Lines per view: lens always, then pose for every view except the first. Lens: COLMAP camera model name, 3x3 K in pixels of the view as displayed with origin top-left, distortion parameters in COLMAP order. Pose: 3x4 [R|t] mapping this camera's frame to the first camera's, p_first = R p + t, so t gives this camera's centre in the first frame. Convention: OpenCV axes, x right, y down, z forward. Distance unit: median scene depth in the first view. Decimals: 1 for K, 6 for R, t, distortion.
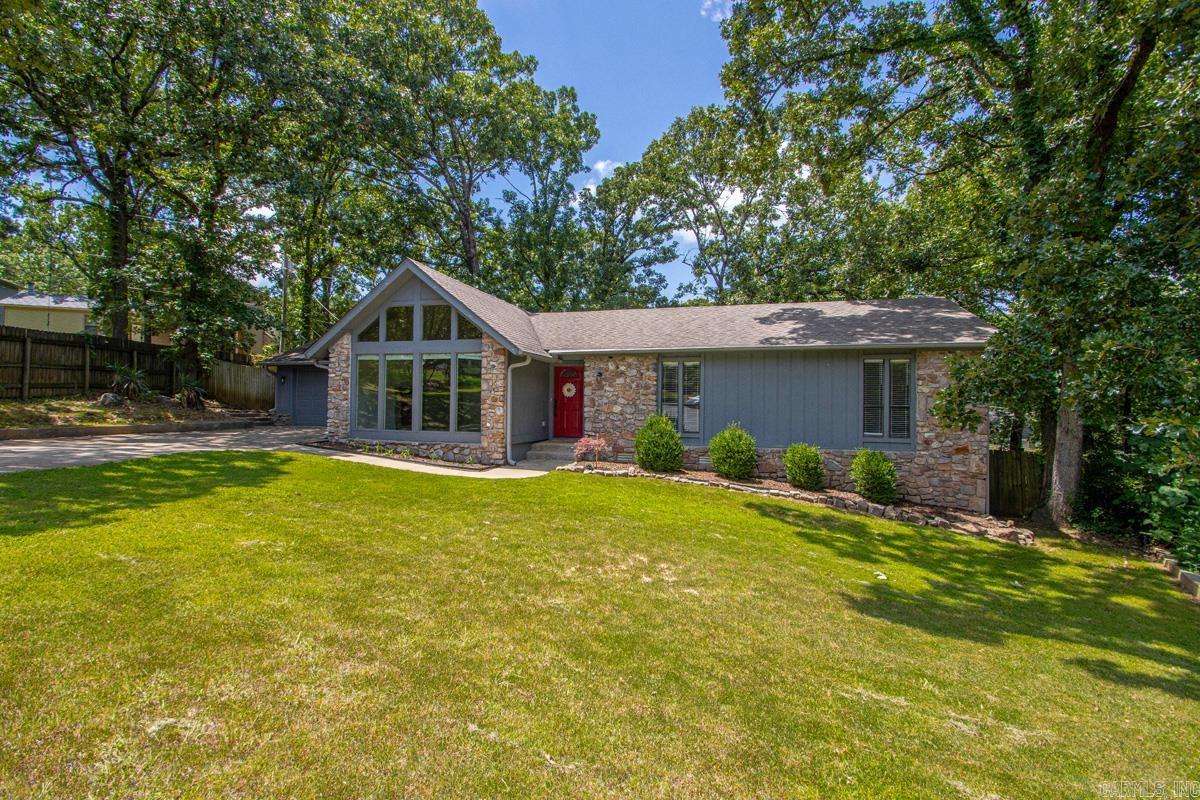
lens RADIAL K [[561.0, 0, 582.6], [0, 561.0, 399.4], [0, 0, 1]] dist [0.012554, -0.011169]
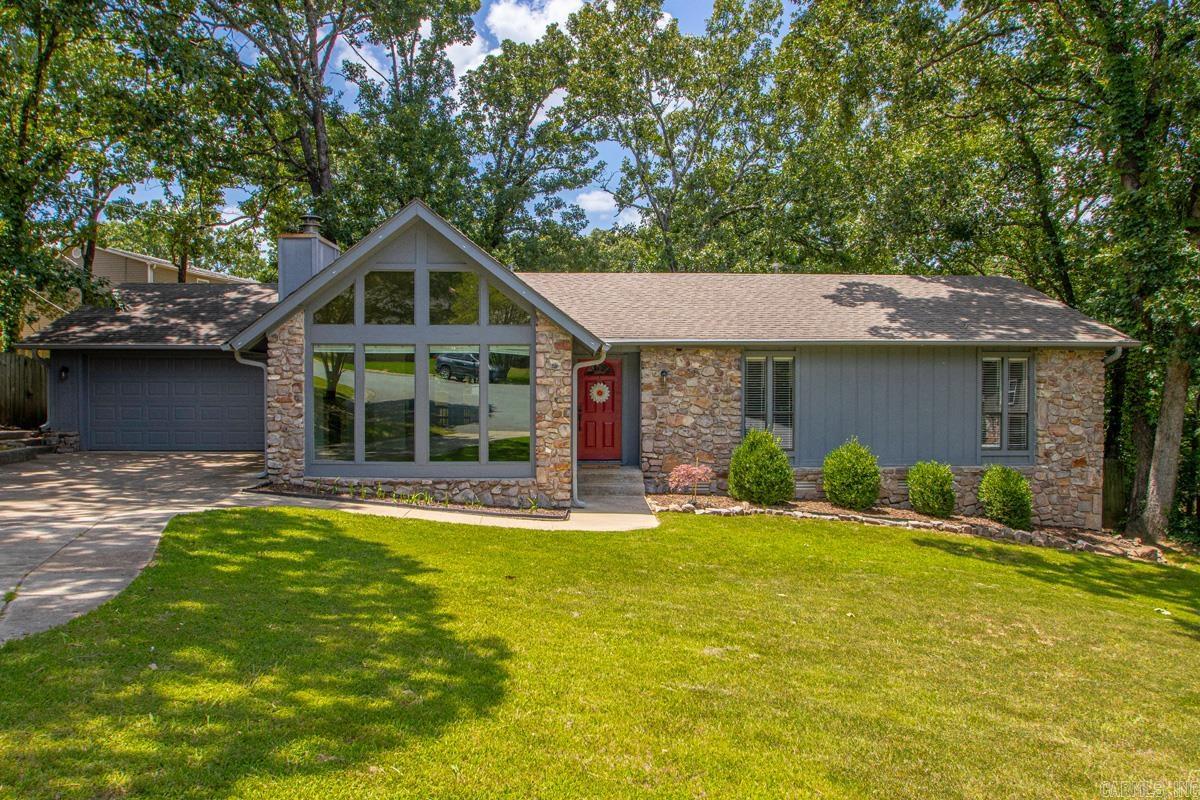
lens RADIAL K [[858.7, 0, 603.2], [0, 858.7, 377.2], [0, 0, 1]] dist [-0.048869, 0.013248]
pose [[0.947177, -0.005955, 0.320656, -0.415388], [0.002975, 0.999948, 0.009782, -0.052659], [-0.320698, -0.008311, 0.947145, -0.026855]]
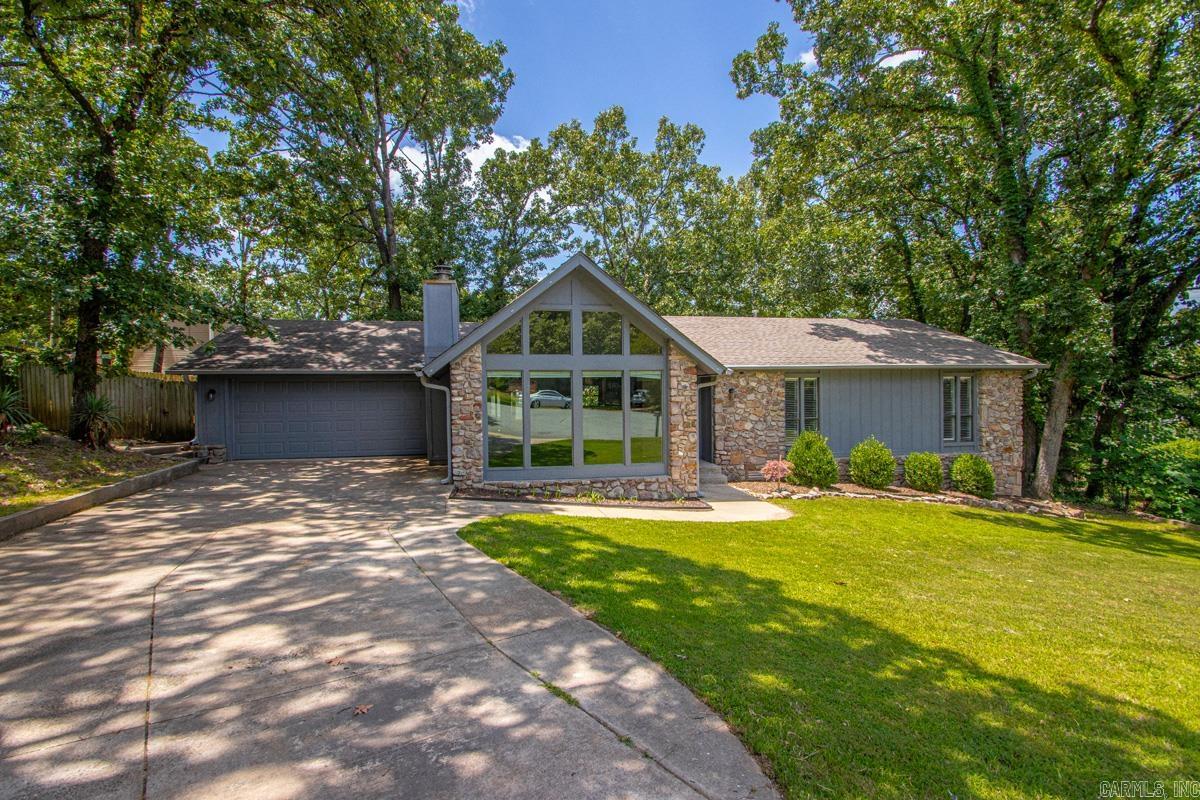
lens RADIAL K [[561.0, 0, 582.6], [0, 561.0, 399.4], [0, 0, 1]] dist [0.012554, -0.011169]
pose [[0.890485, -0.025798, 0.454280, -0.656816], [0.014143, 0.999478, 0.029035, -0.063347], [-0.454792, -0.019430, 0.890386, 0.270397]]
